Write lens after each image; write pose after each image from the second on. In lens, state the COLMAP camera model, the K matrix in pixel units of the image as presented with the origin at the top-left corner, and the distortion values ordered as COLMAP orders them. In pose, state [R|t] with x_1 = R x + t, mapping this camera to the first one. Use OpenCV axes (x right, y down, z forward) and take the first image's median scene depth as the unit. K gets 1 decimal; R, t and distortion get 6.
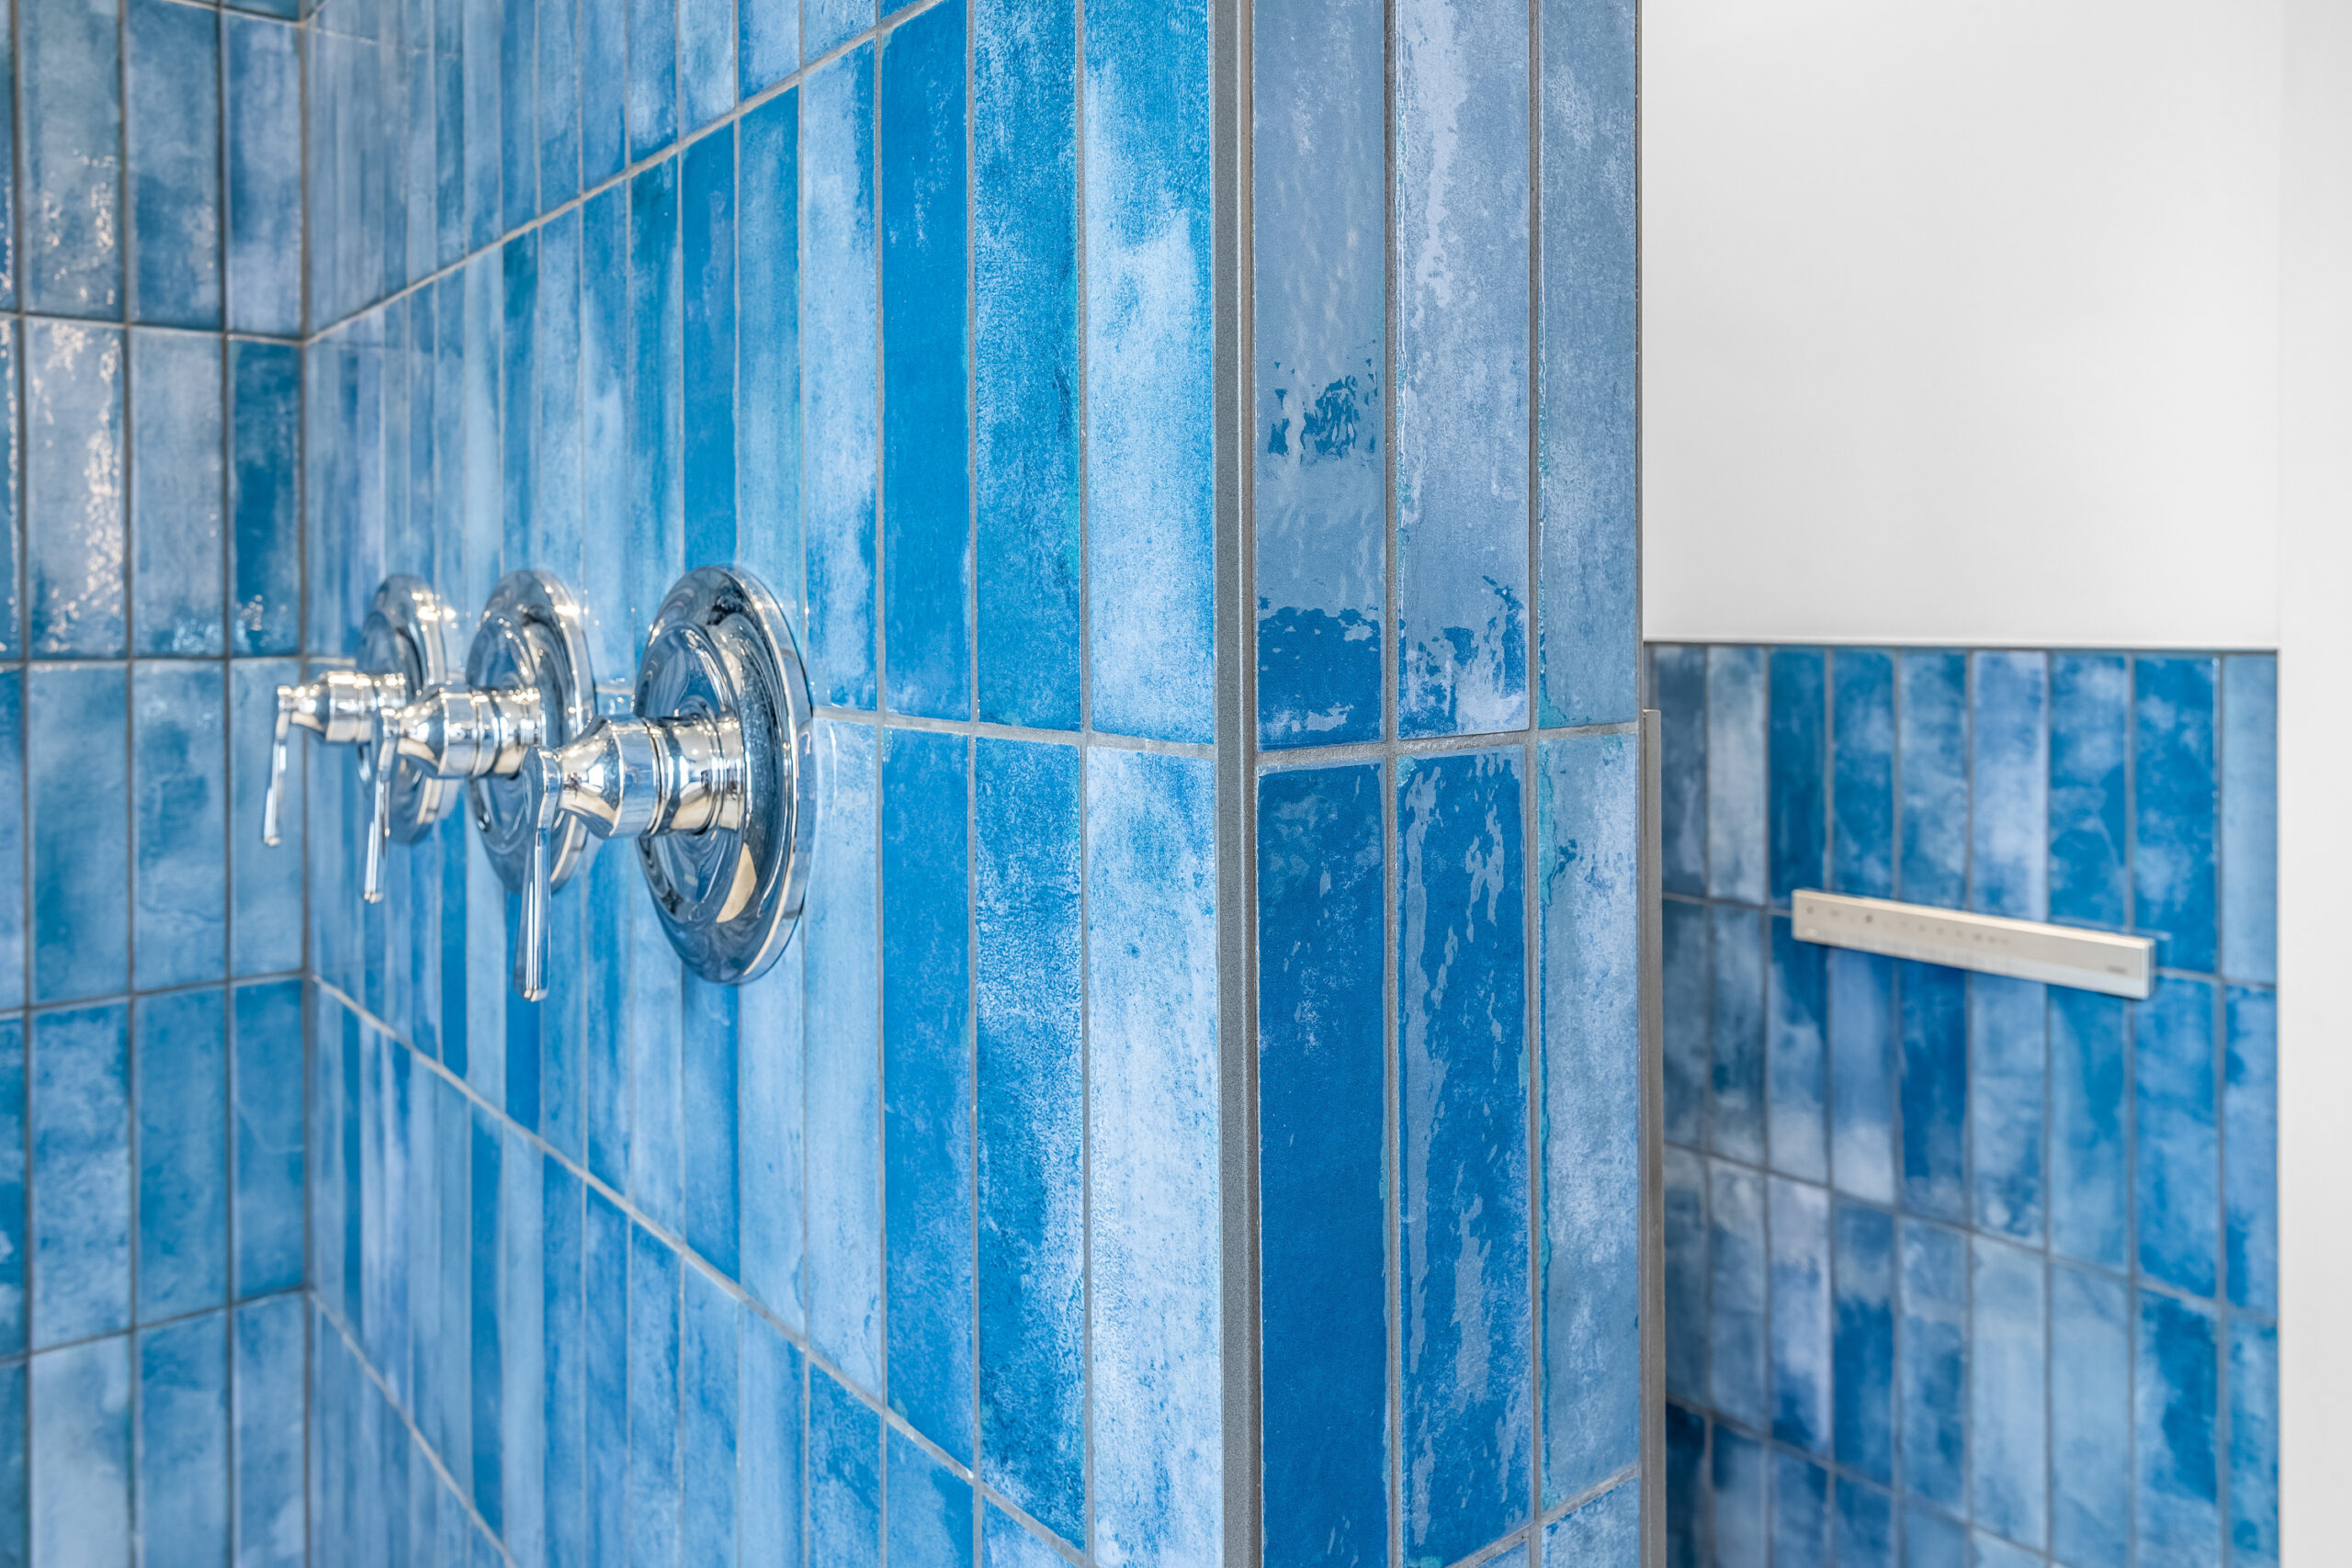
lens RADIAL K [[1581.4, 0, 1182.2], [0, 1581.4, 640.0], [0, 0, 1]] dist [0.004475, 0.005417]
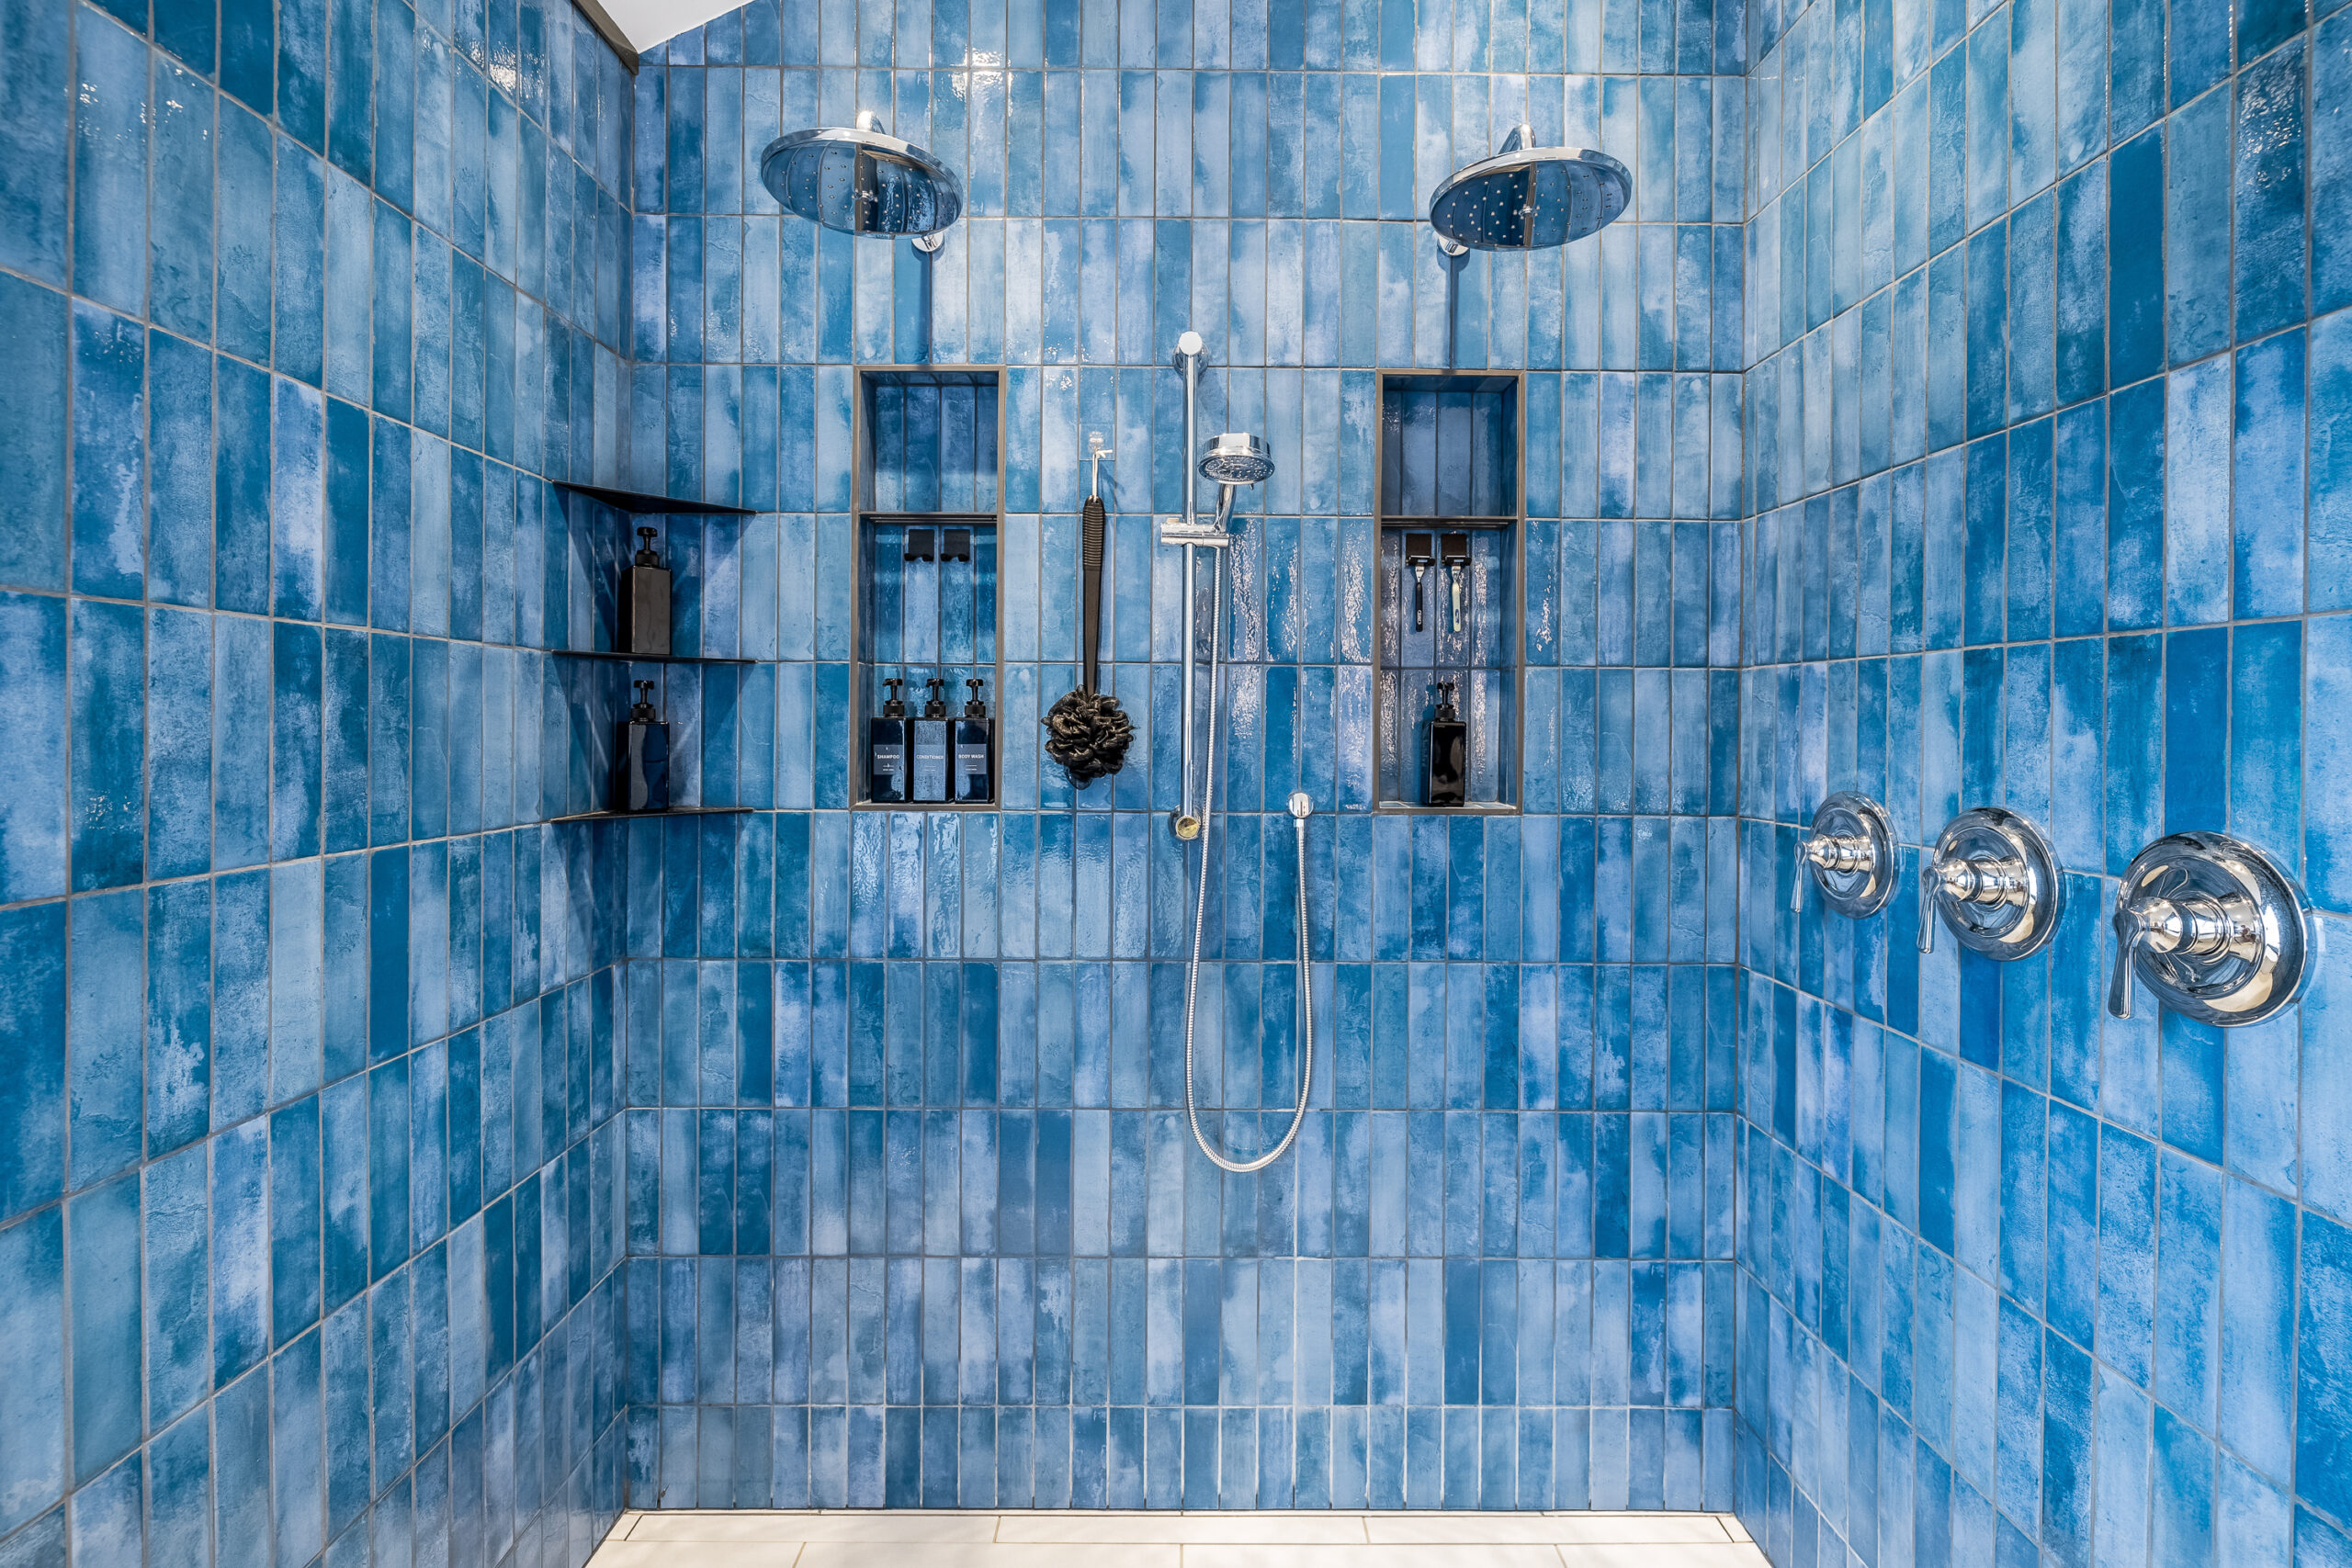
lens RADIAL K [[999.6, 0, 1165.8], [0, 999.6, 736.6], [0, 0, 1]] dist [-0.000041, -0.000815]
pose [[0.759540, 0.007087, -0.650422, -0.718946], [-0.010297, 0.999946, -0.001130, -0.234665], [0.650379, 0.007555, 0.759573, -1.418421]]
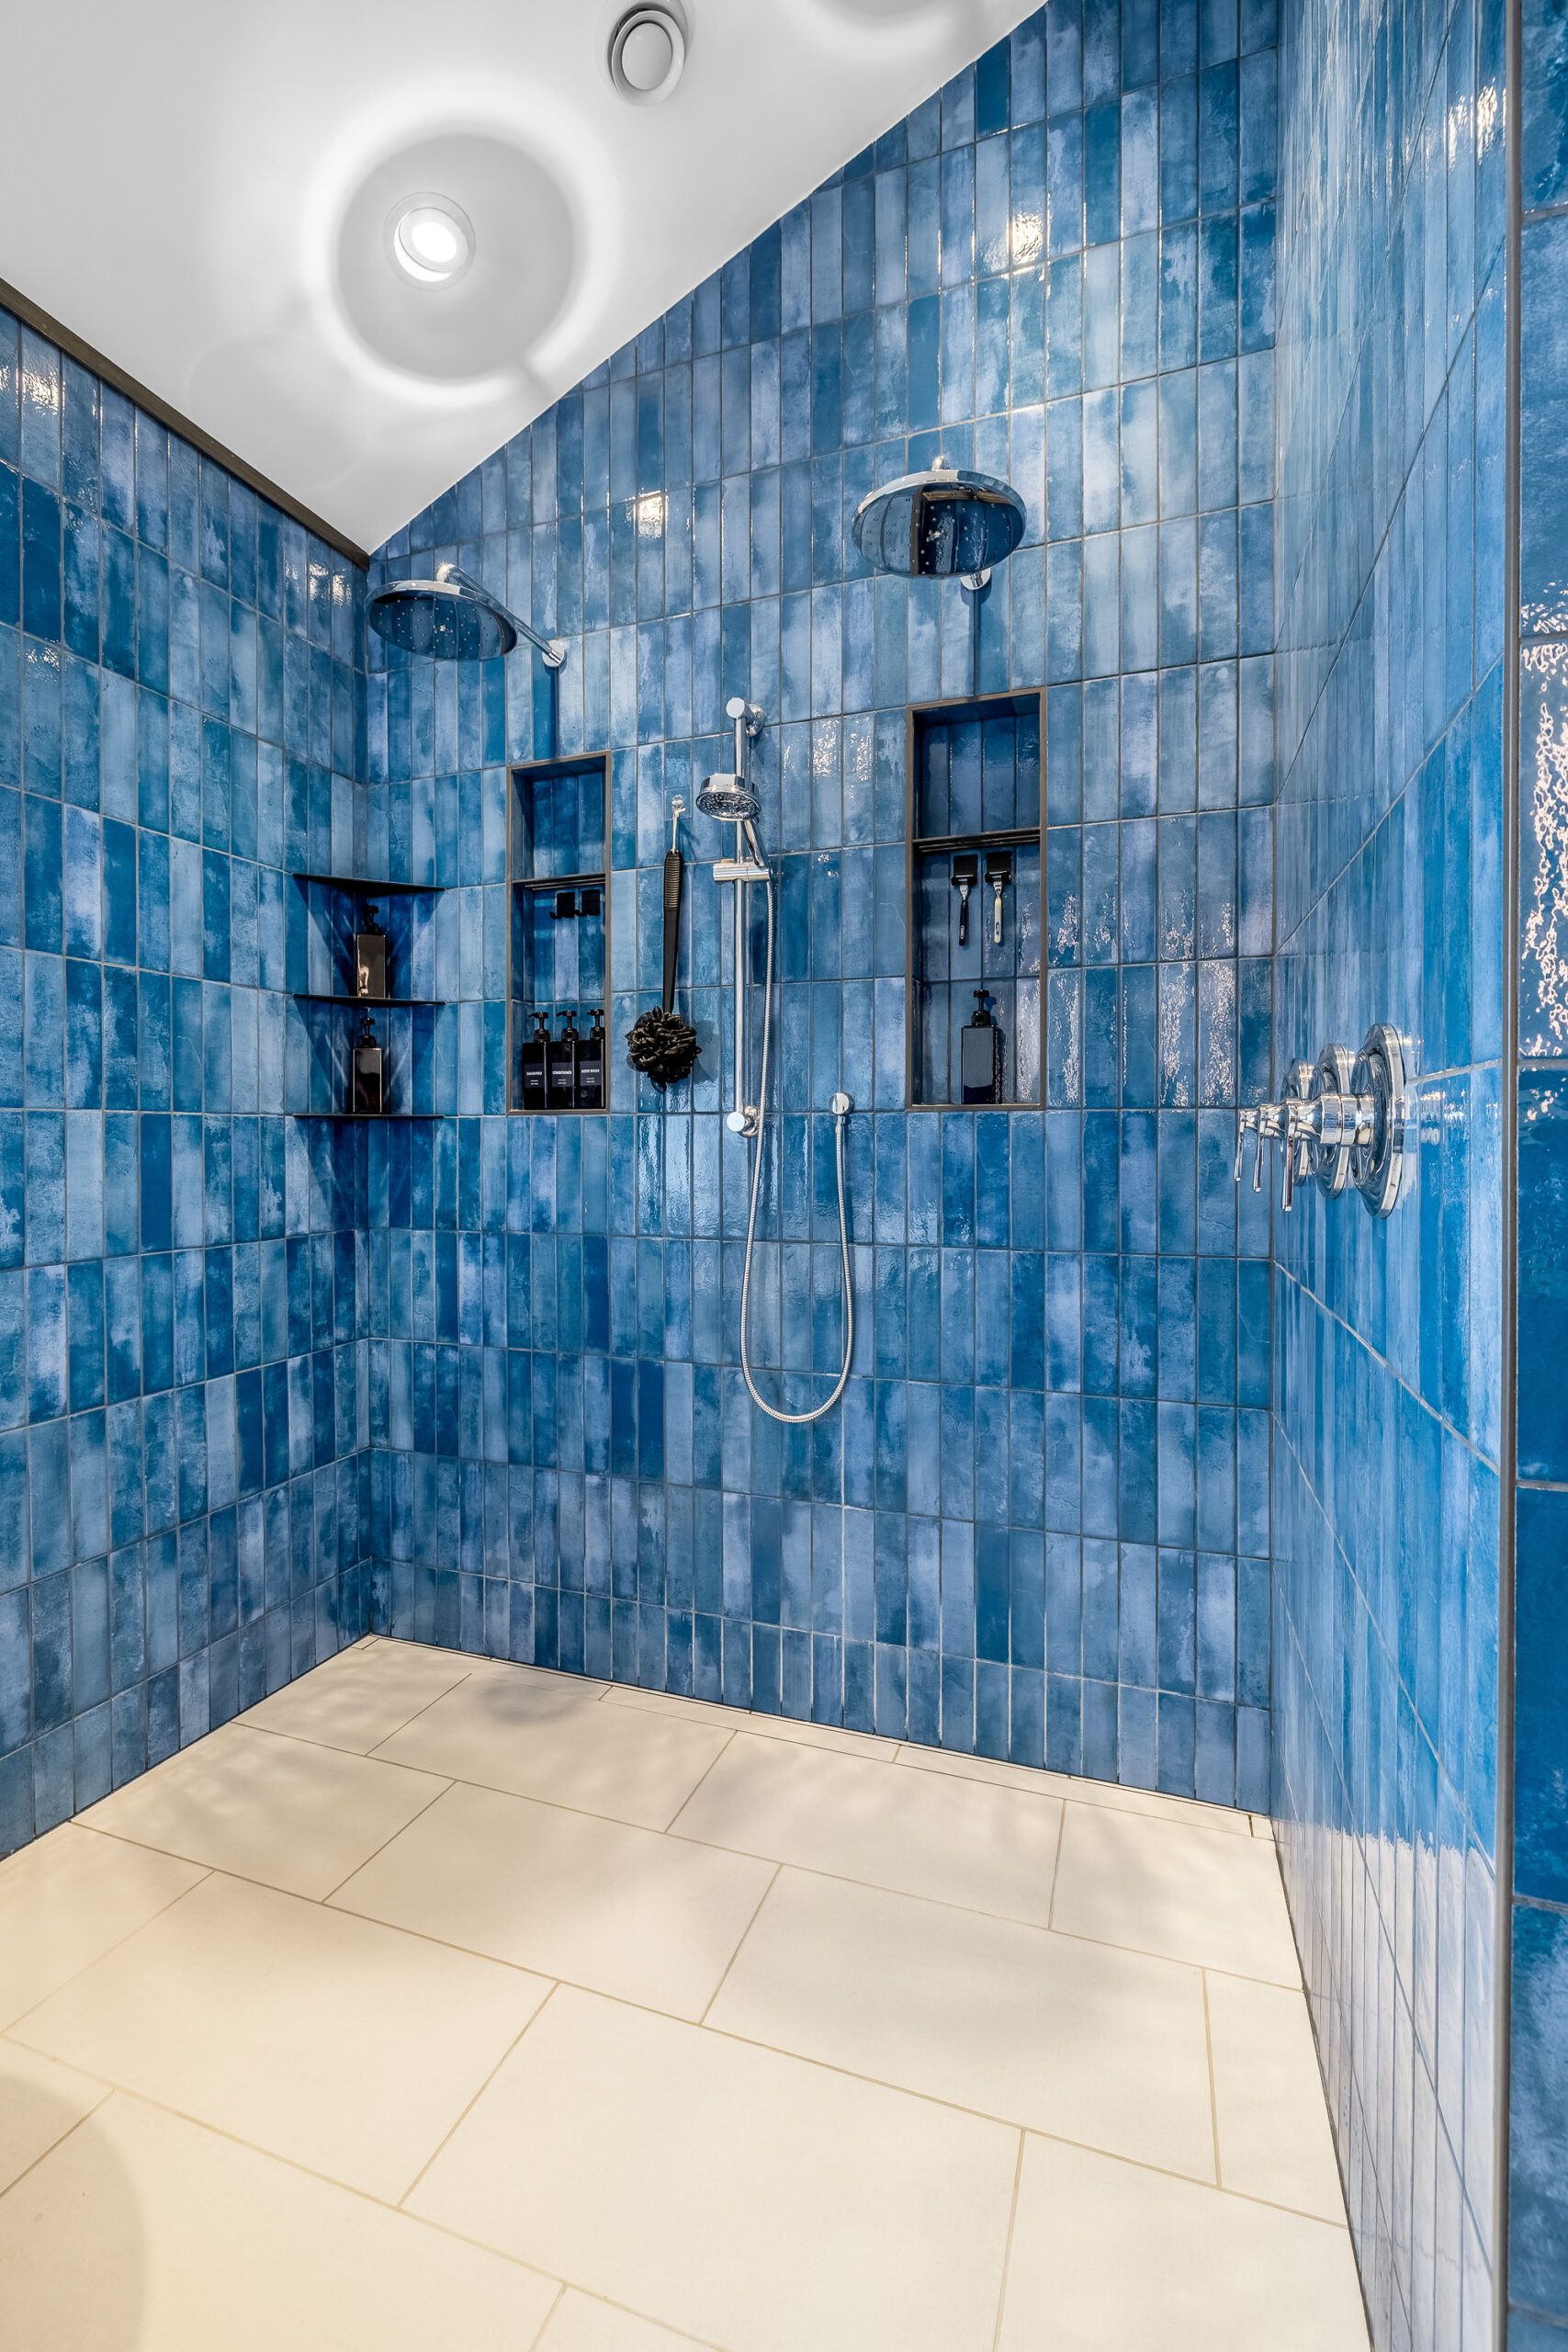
lens RADIAL K [[978.4, 0, 797.2], [0, 978.4, 1157.3], [0, 0, 1]] dist [-0.001286, -0.000442]
pose [[0.501885, 0.011210, -0.864862, 0.672993], [-0.007304, 0.999935, 0.008722, 0.189047], [0.864903, 0.001940, 0.501935, -0.512008]]
